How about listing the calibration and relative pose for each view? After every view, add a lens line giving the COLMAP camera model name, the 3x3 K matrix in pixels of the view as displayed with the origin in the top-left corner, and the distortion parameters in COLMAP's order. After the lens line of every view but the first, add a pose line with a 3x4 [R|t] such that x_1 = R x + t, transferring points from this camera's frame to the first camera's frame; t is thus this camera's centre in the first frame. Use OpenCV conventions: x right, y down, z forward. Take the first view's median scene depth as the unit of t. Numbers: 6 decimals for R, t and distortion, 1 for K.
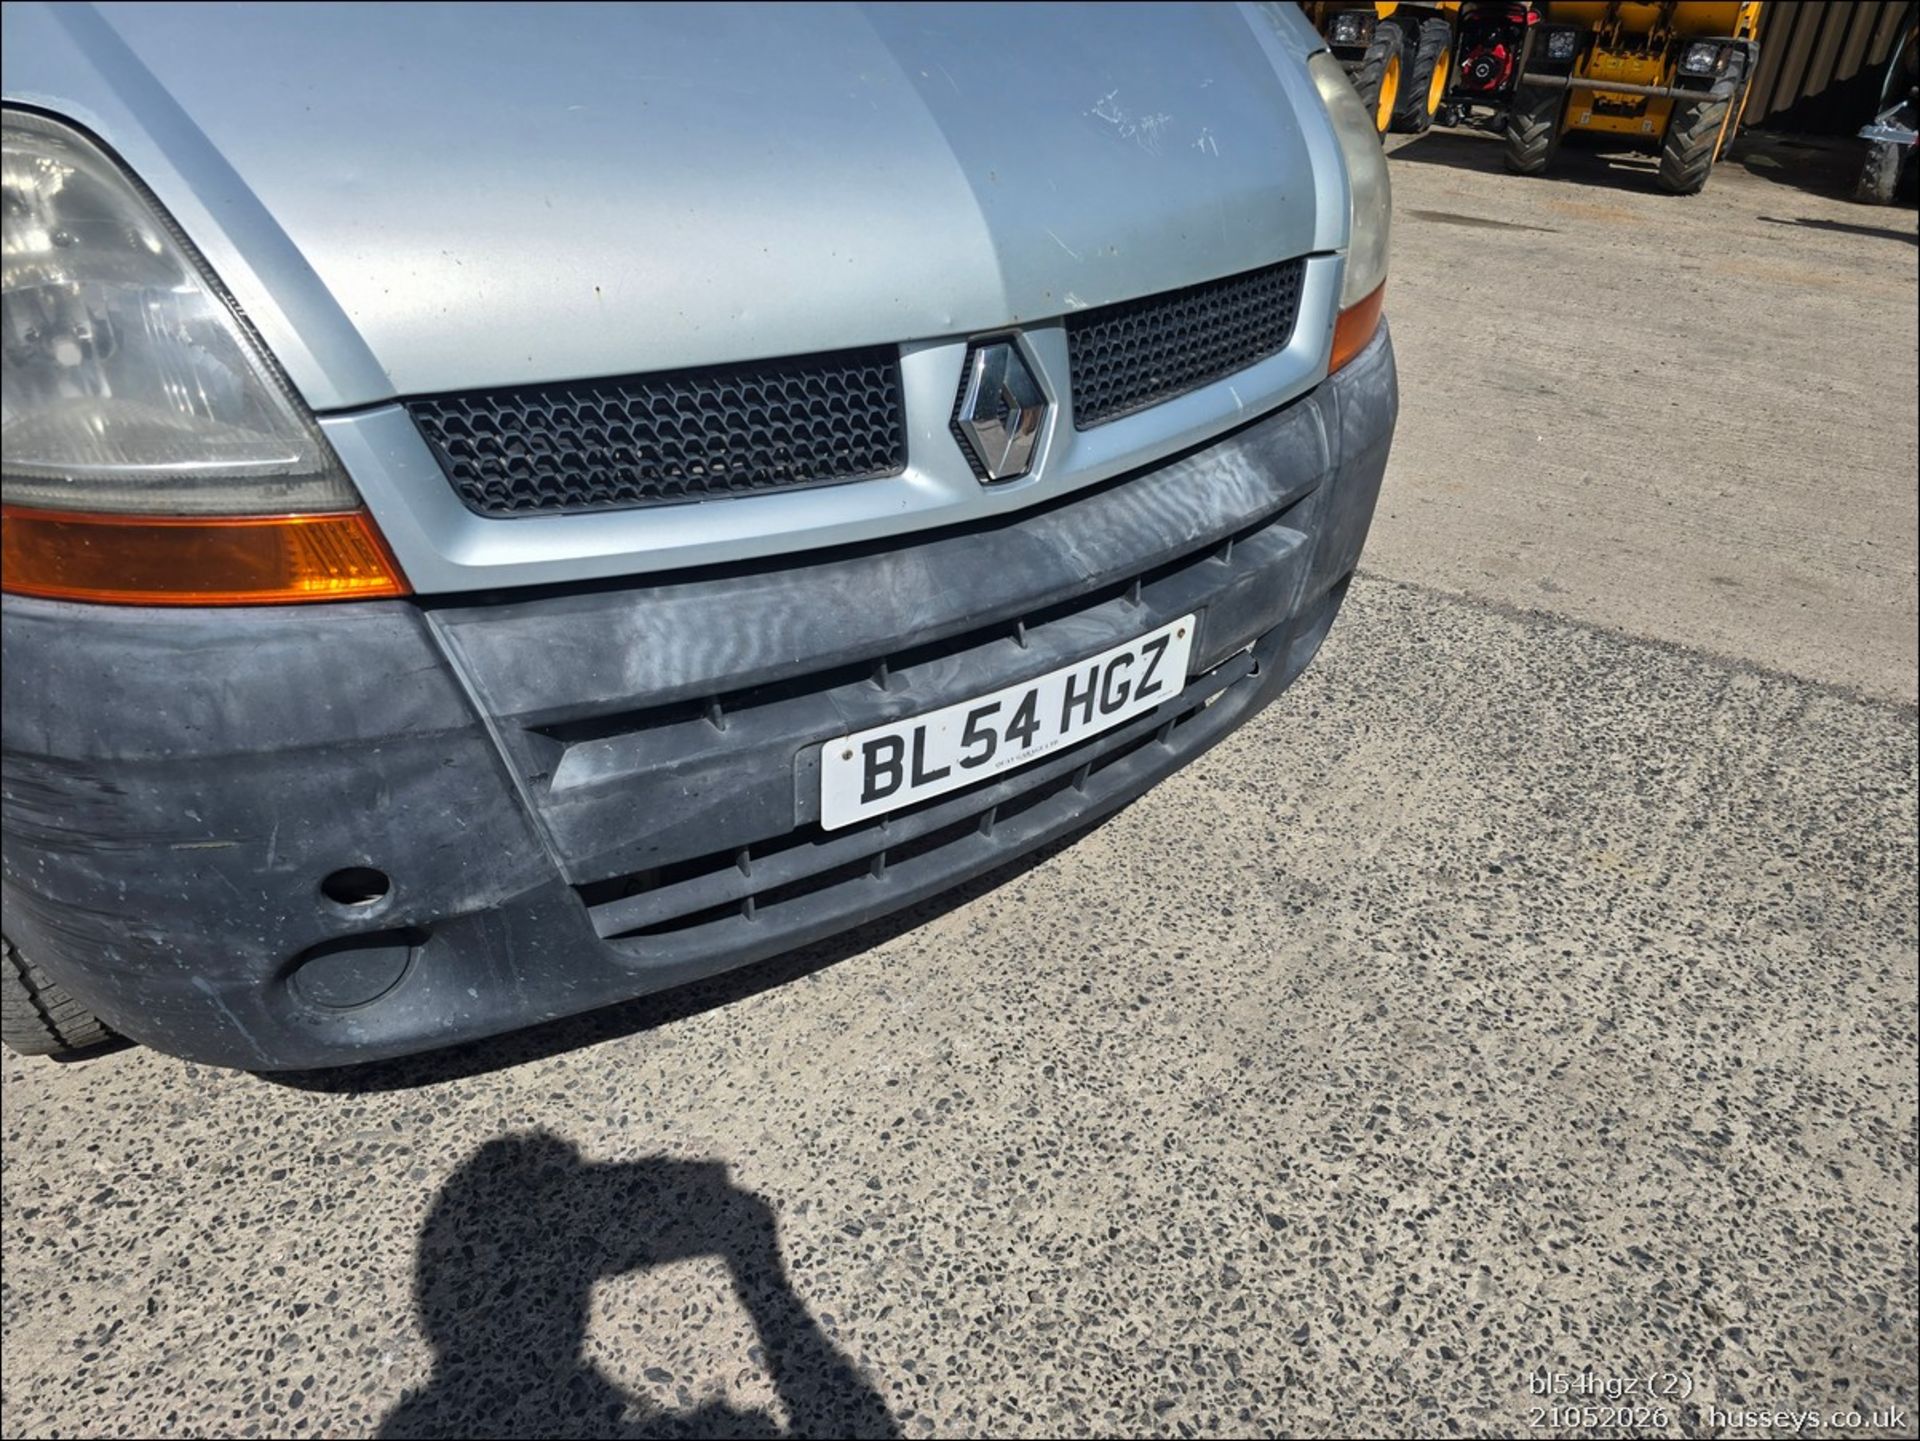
lens RADIAL K [[1285.9, 0, 939.8], [0, 1285.9, 688.9], [0, 0, 1]] dist [0.040881, -0.039168]
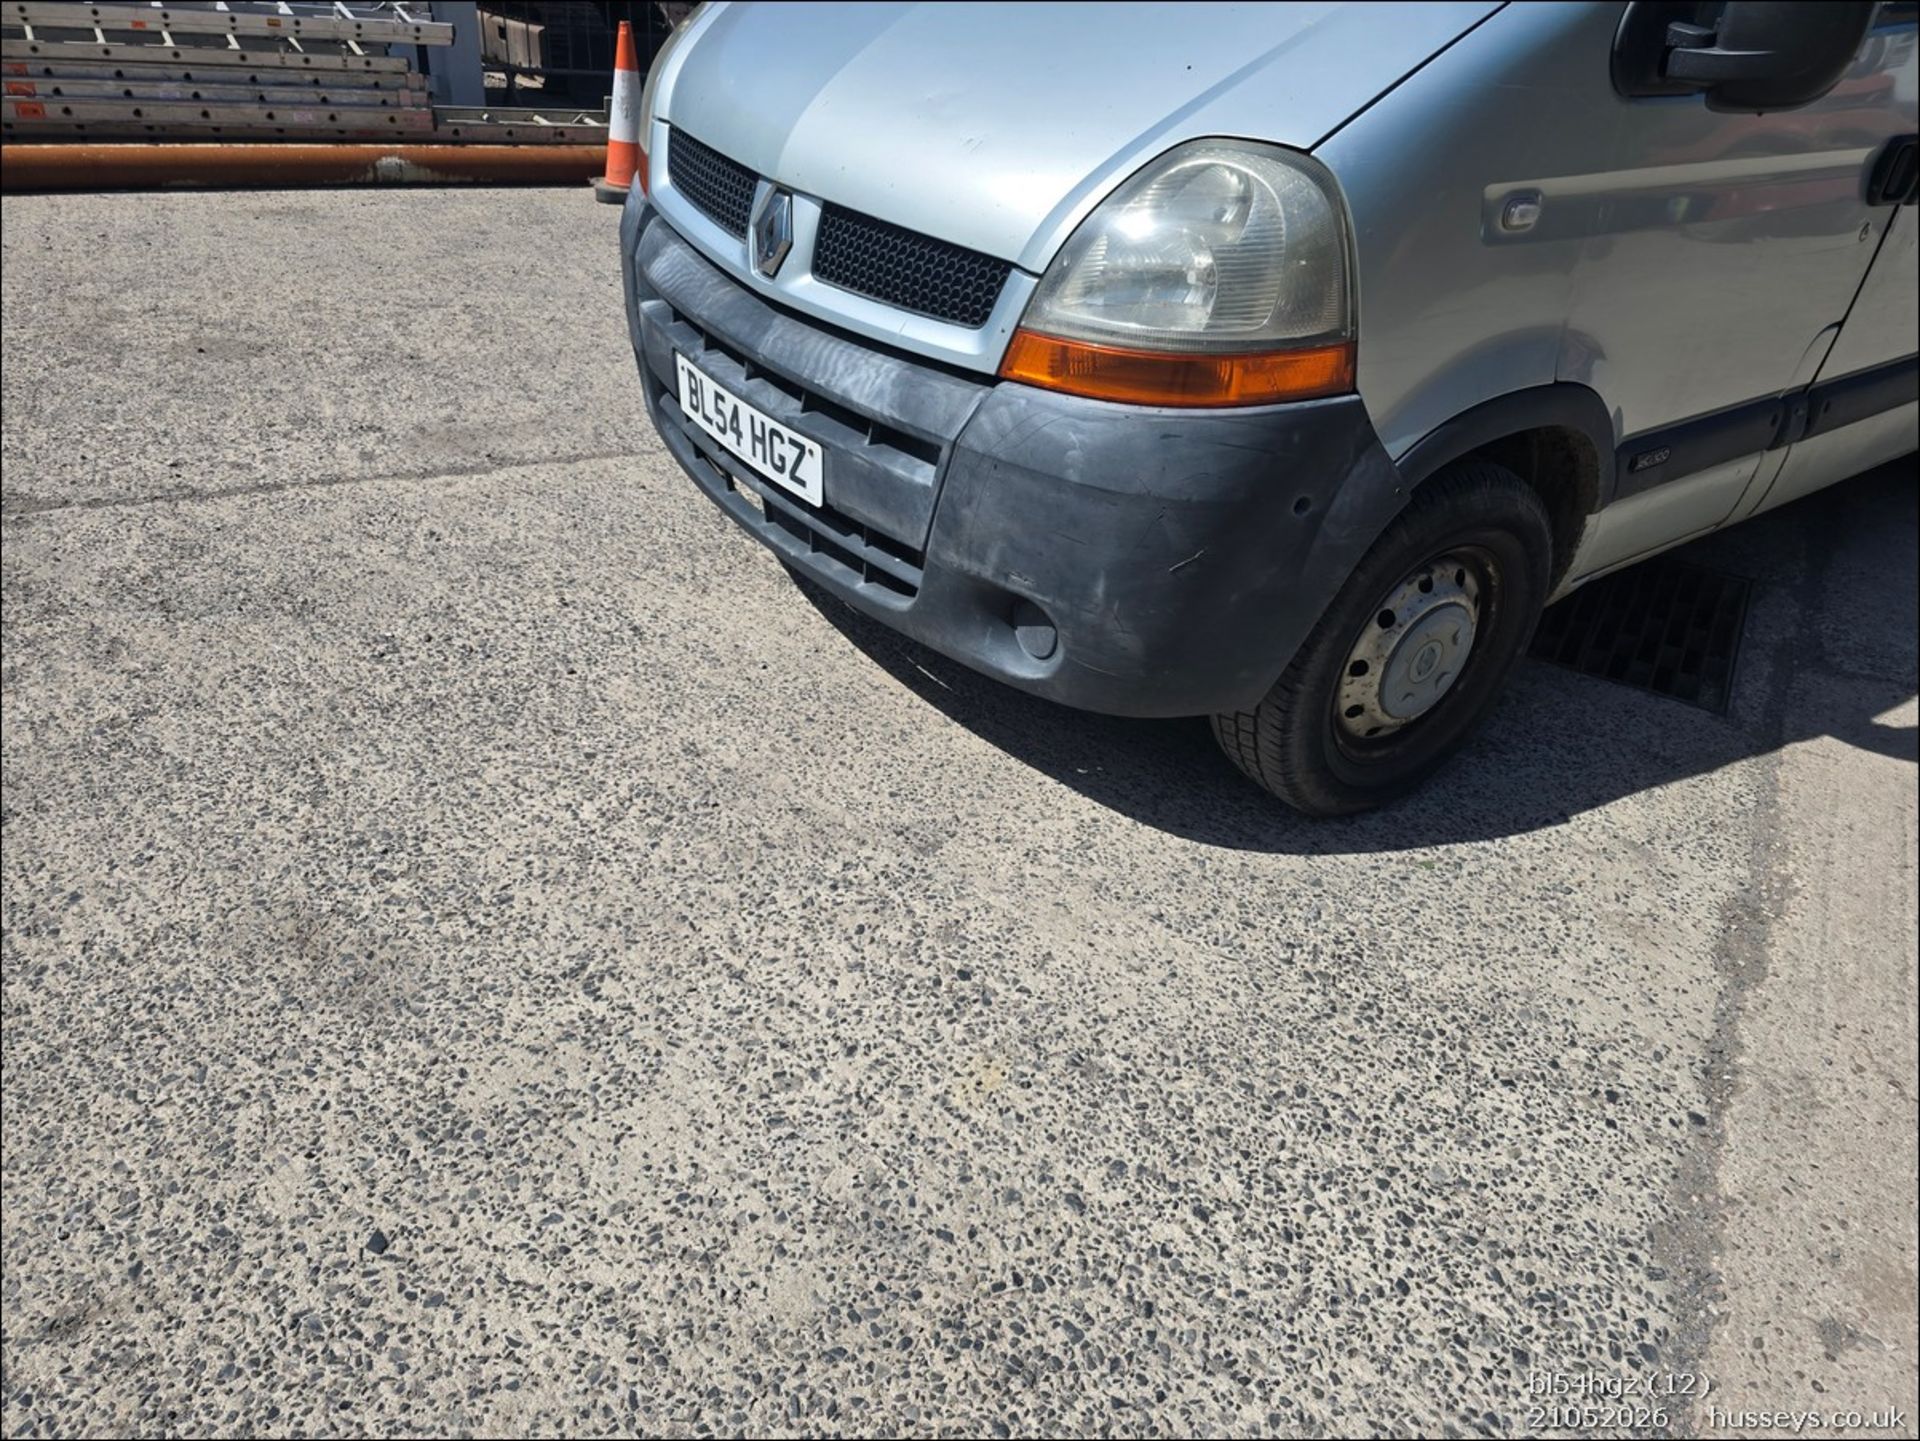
lens RADIAL K [[1309.4, 0, 998.6], [0, 1309.4, 707.1], [0, 0, 1]] dist [0.086847, -0.094377]
pose [[0.033091, 0.499481, -0.865693, 1.723677], [-0.593136, 0.706960, 0.385224, -0.571496], [0.804422, 0.500726, 0.319654, 0.903083]]
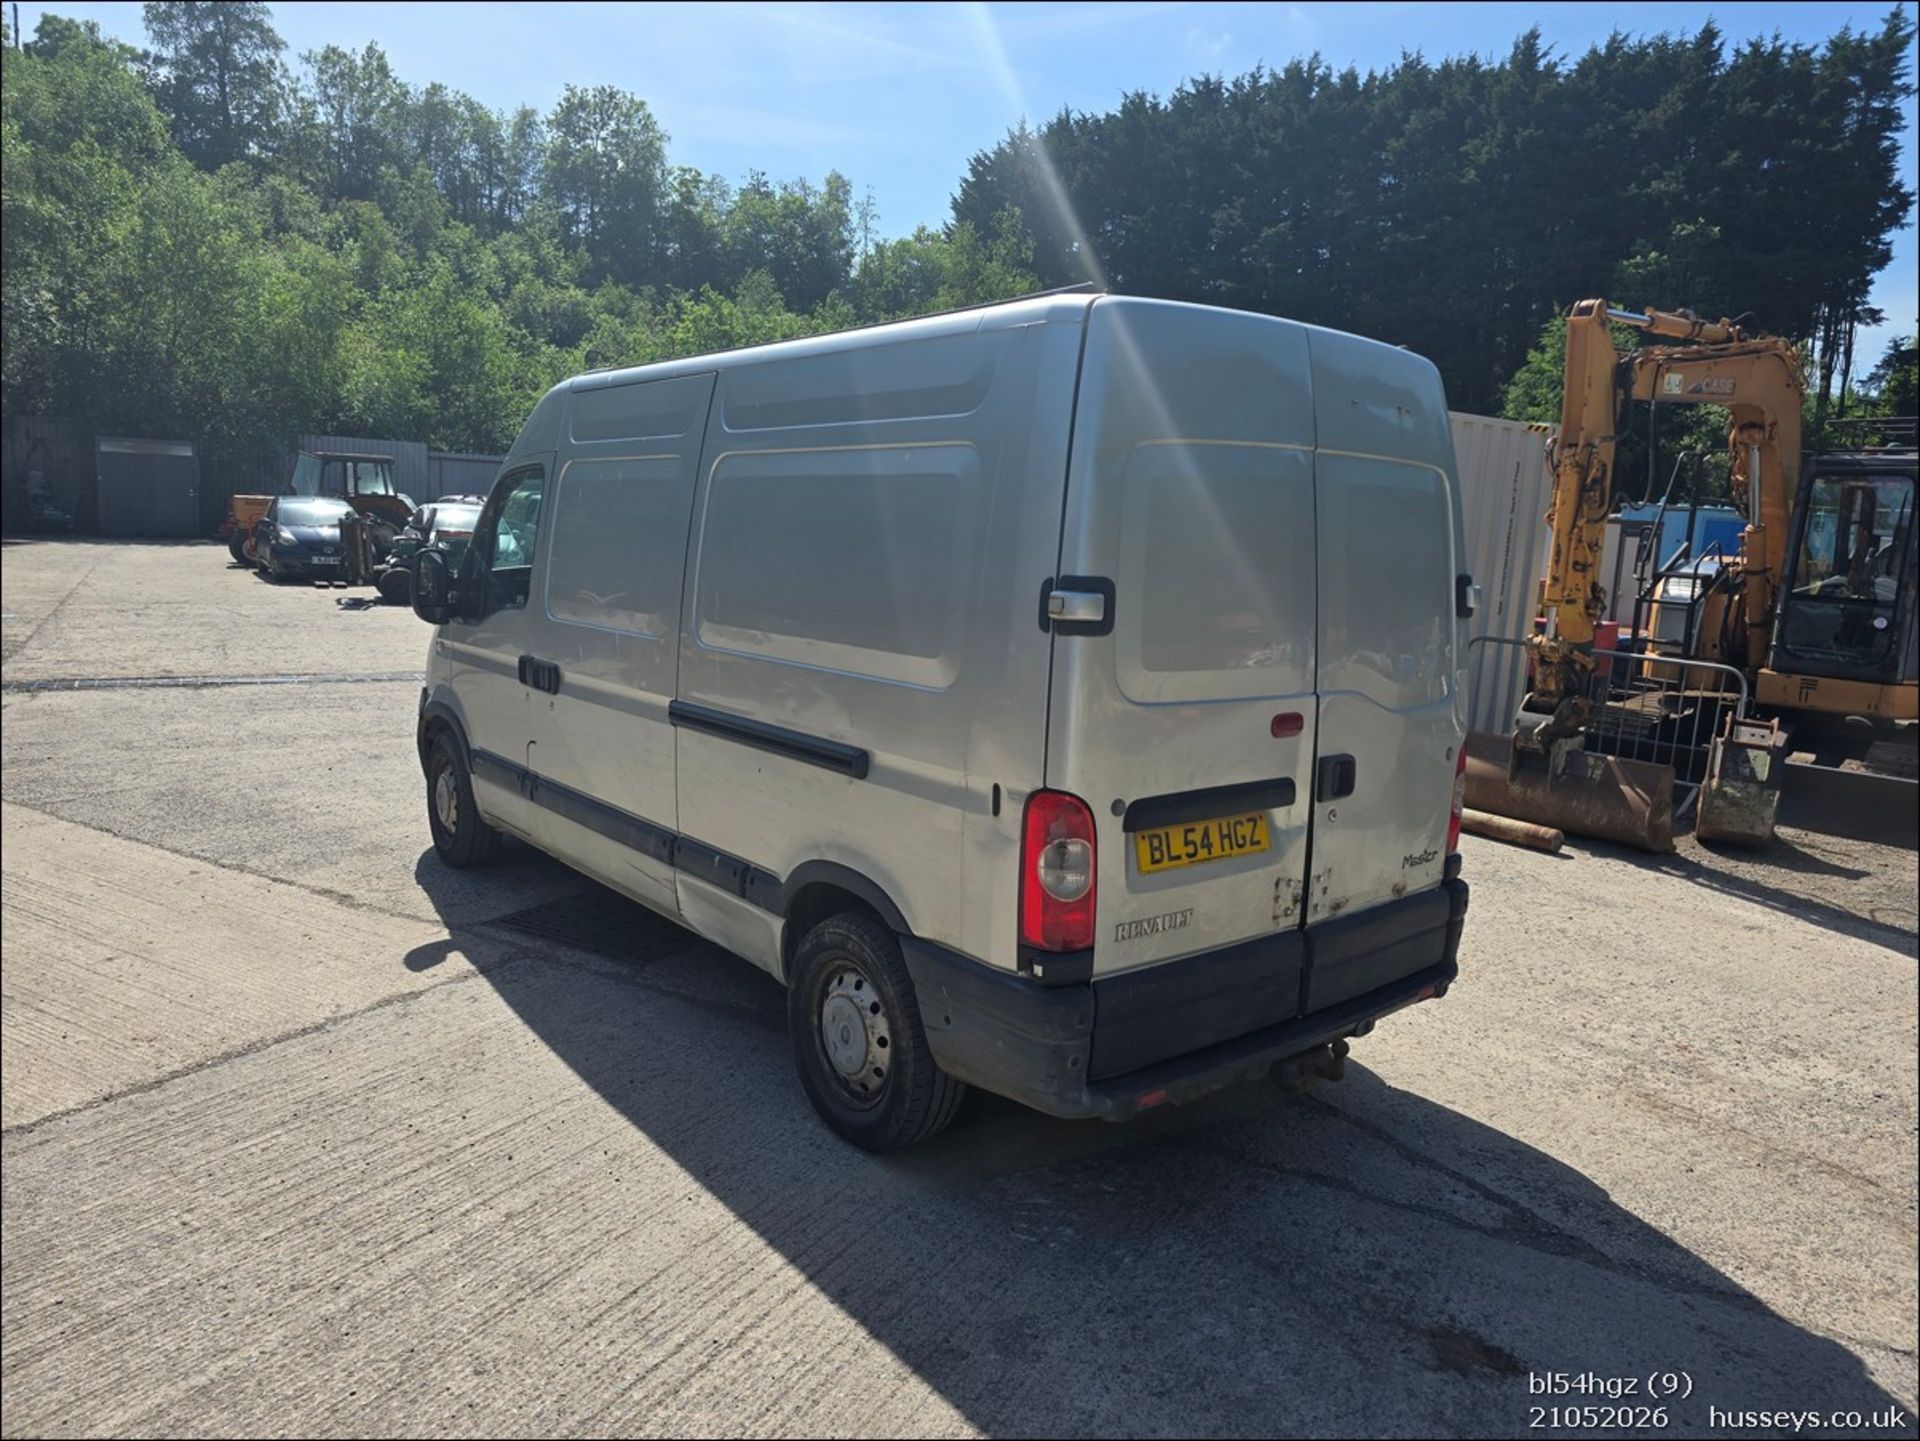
lens RADIAL K [[1306.4, 0, 963.2], [0, 1306.4, 695.7], [0, 0, 1]] dist [0.050910, -0.038711]
pose [[-0.995954, -0.062107, -0.064955, -1.264262], [-0.089092, 0.777164, 0.622960, -3.678557], [0.011790, 0.626226, -0.779552, 5.308735]]
